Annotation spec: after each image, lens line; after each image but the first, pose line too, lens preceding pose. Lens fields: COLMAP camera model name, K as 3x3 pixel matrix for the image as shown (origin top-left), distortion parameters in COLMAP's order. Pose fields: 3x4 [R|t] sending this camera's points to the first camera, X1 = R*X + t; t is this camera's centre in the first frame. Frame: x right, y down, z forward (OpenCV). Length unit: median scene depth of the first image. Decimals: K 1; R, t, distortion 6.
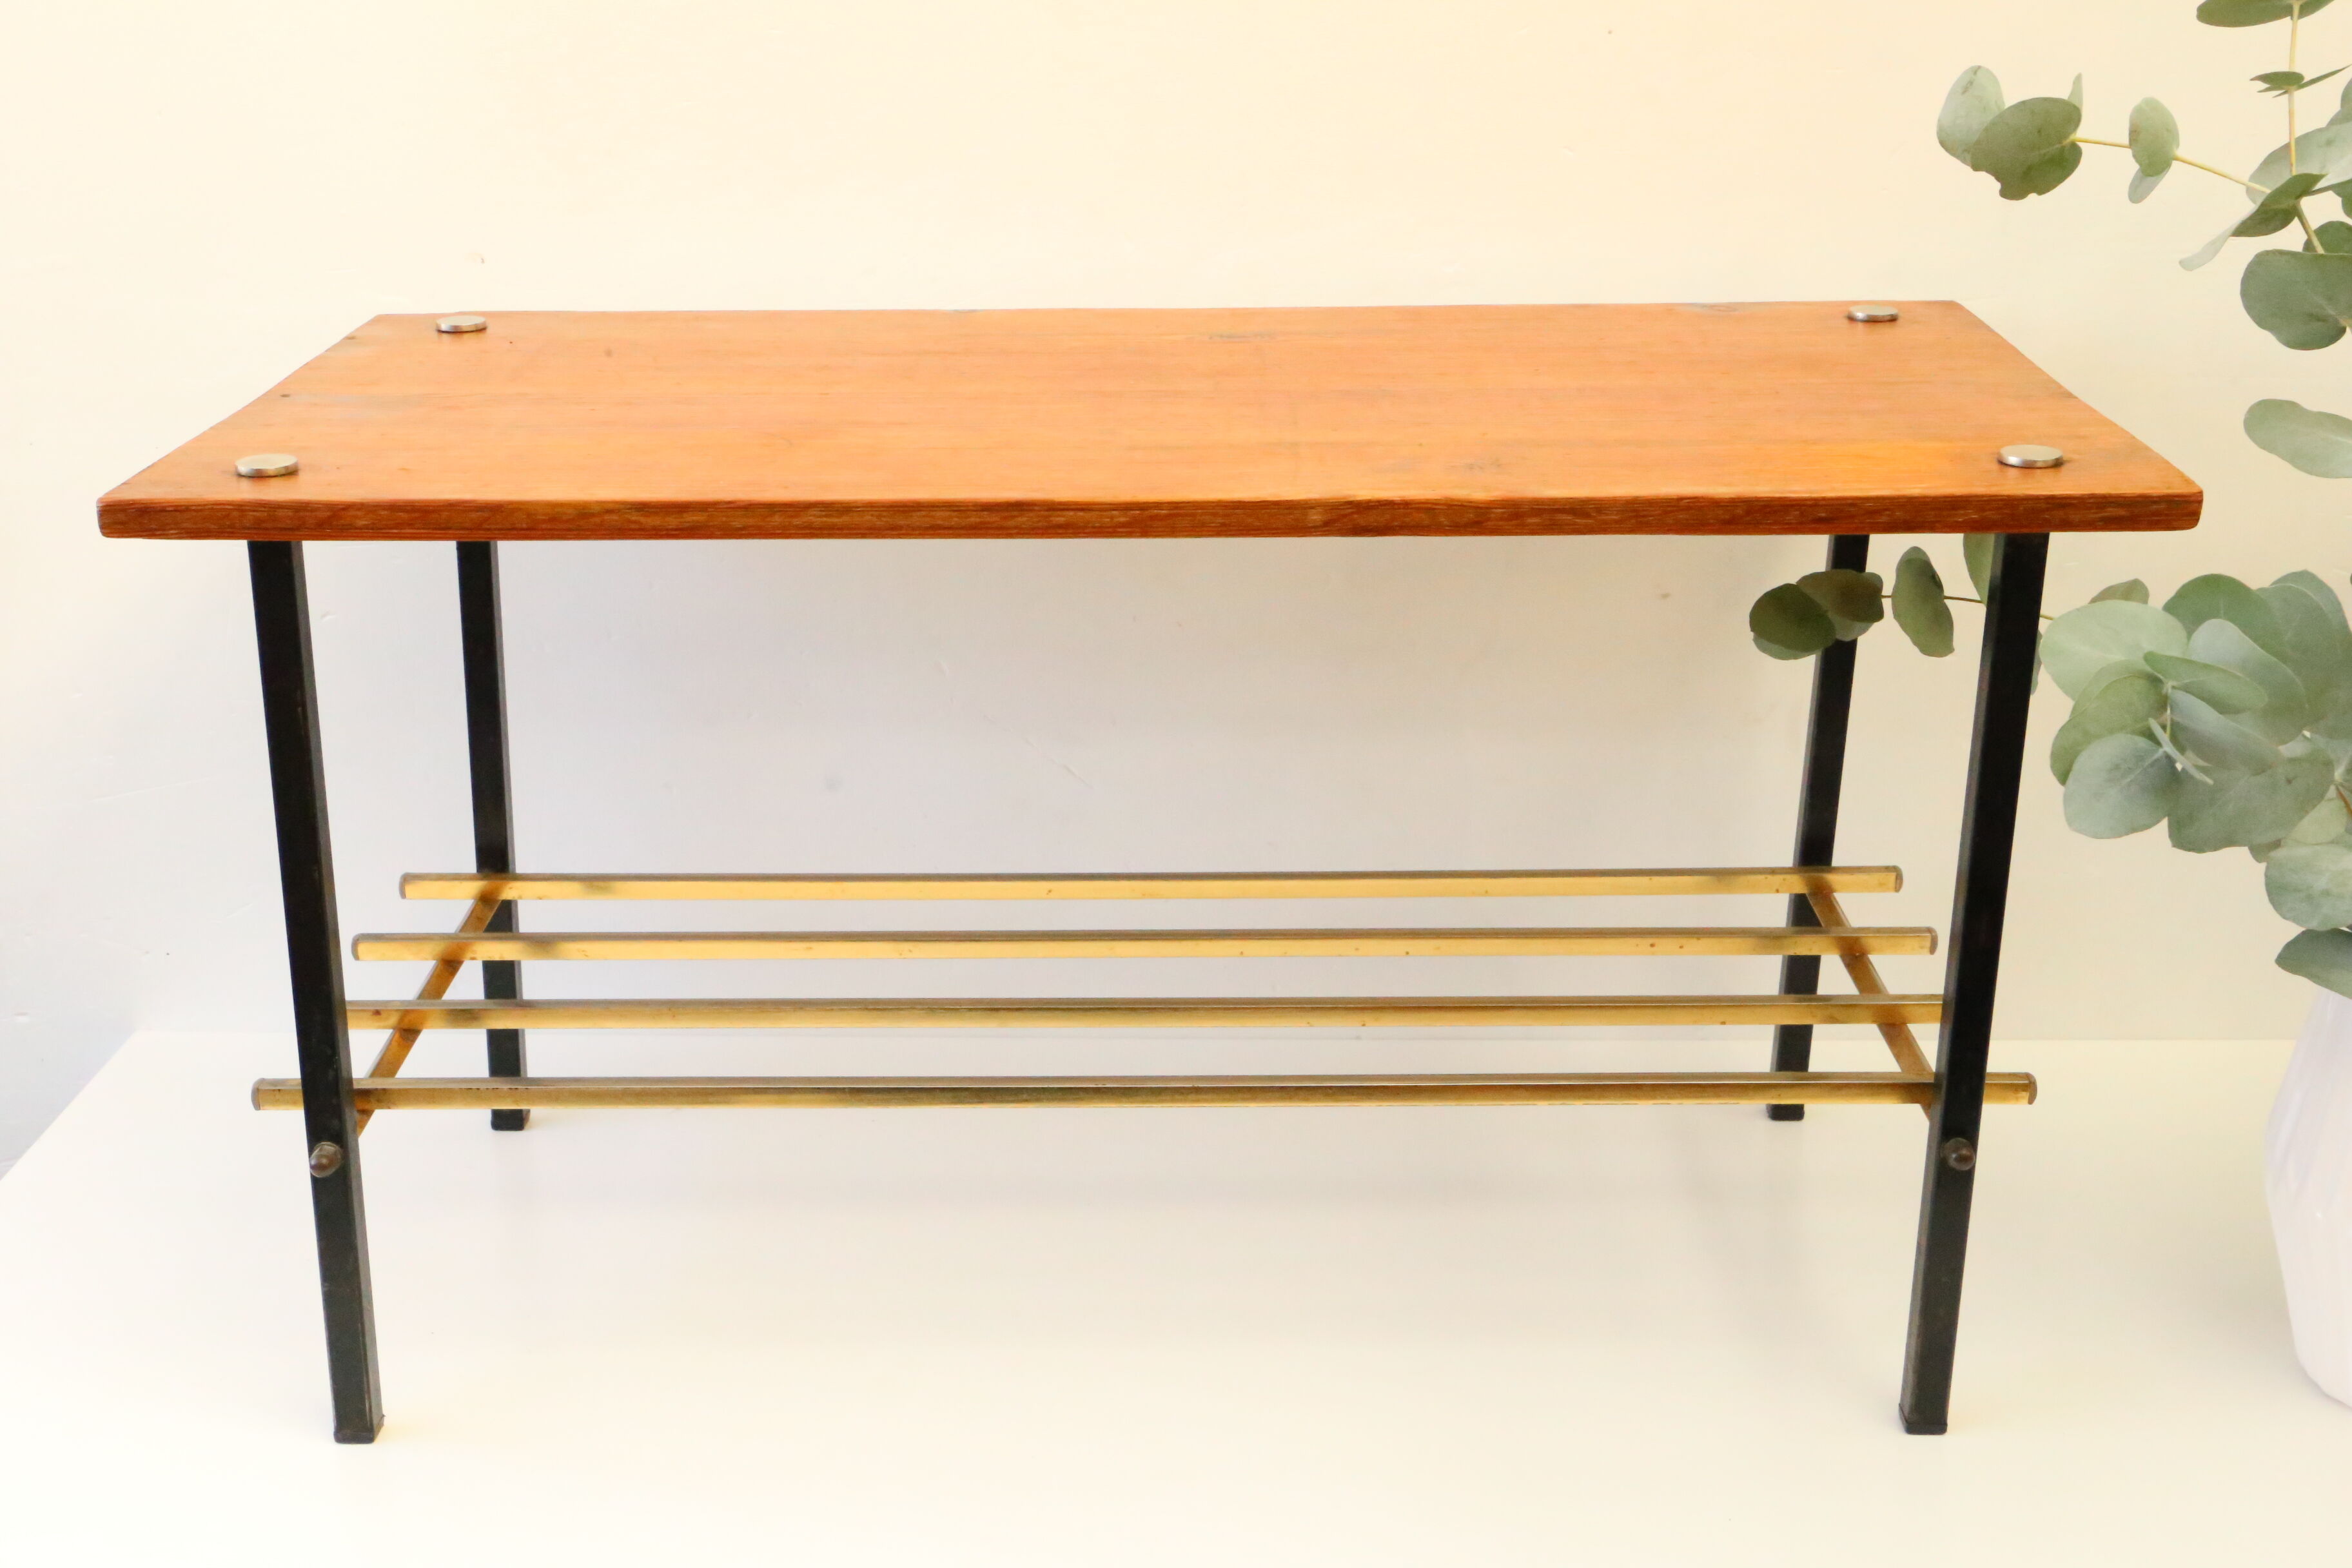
lens RADIAL K [[3078.3, 0, 1176.0], [0, 3078.3, 784.0], [0, 0, 1]] dist [0.046734, -0.003869]
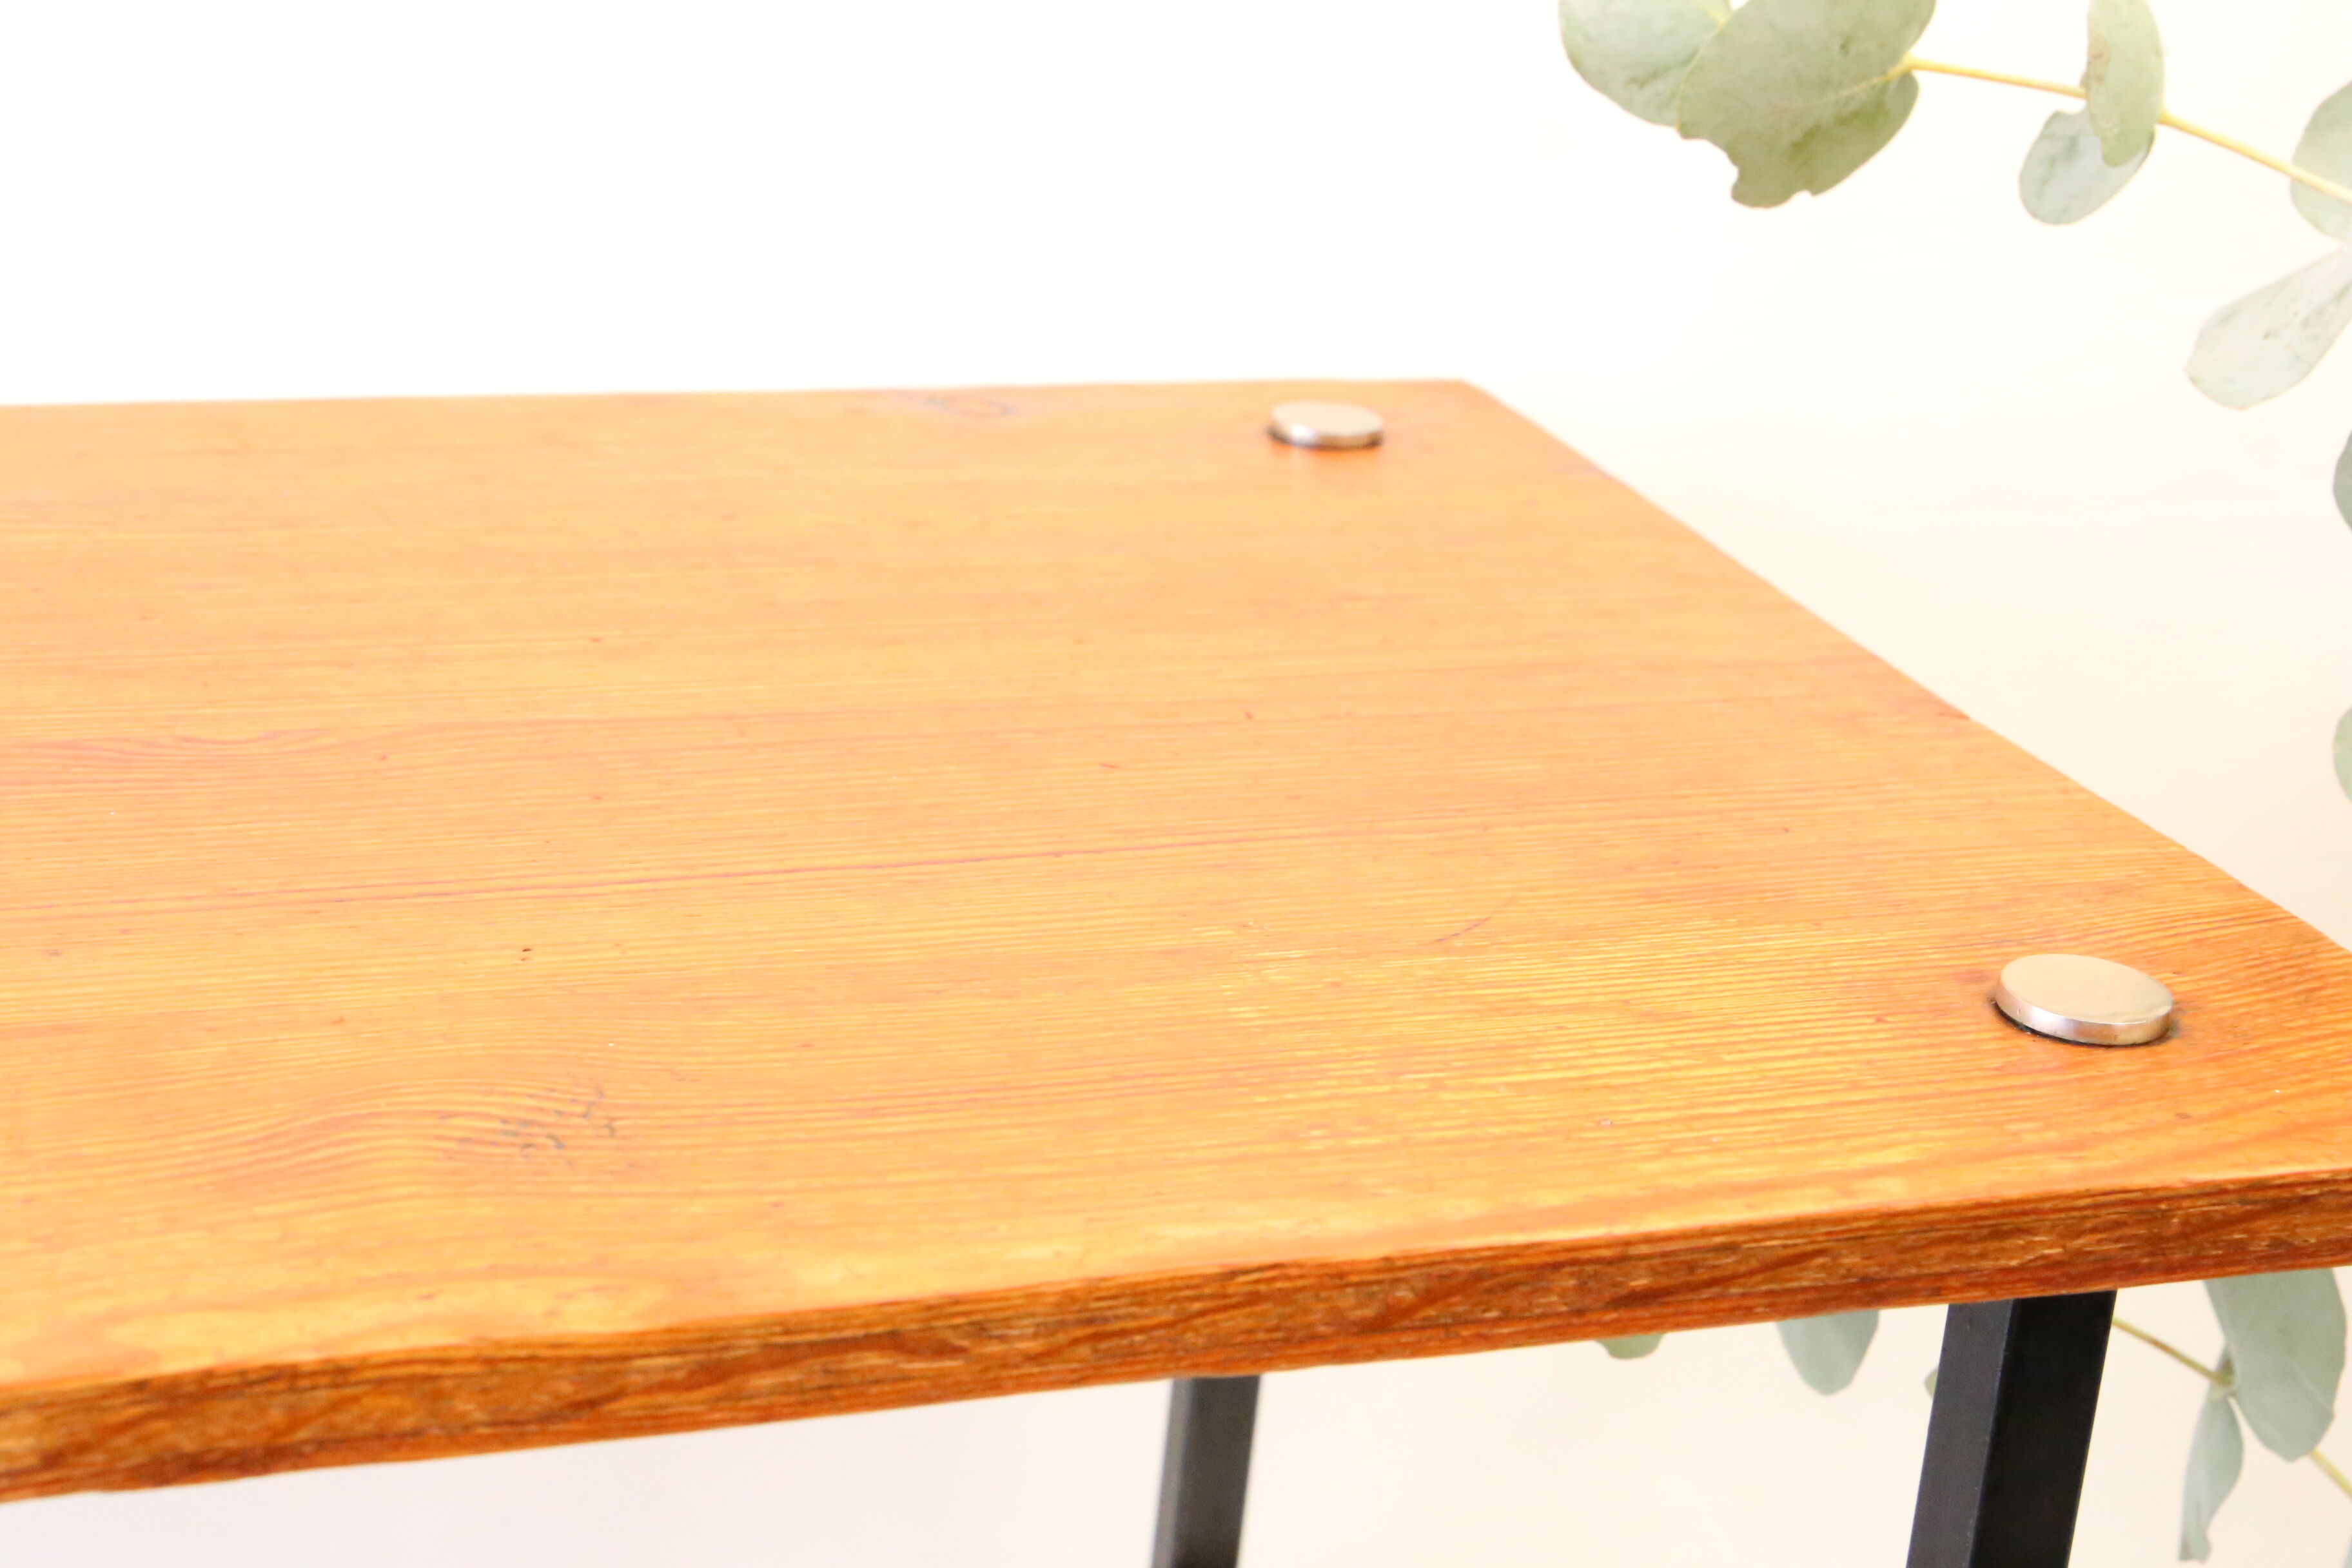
lens RADIAL K [[3702.0, 0, 1176.0], [0, 3702.0, 784.0], [0, 0, 1]] dist [0.044660, 0.058824]
pose [[0.937456, -0.058053, 0.343229, 0.028873], [0.043726, 0.997824, 0.049341, -0.145779], [-0.345346, -0.031247, 0.937955, 0.588381]]
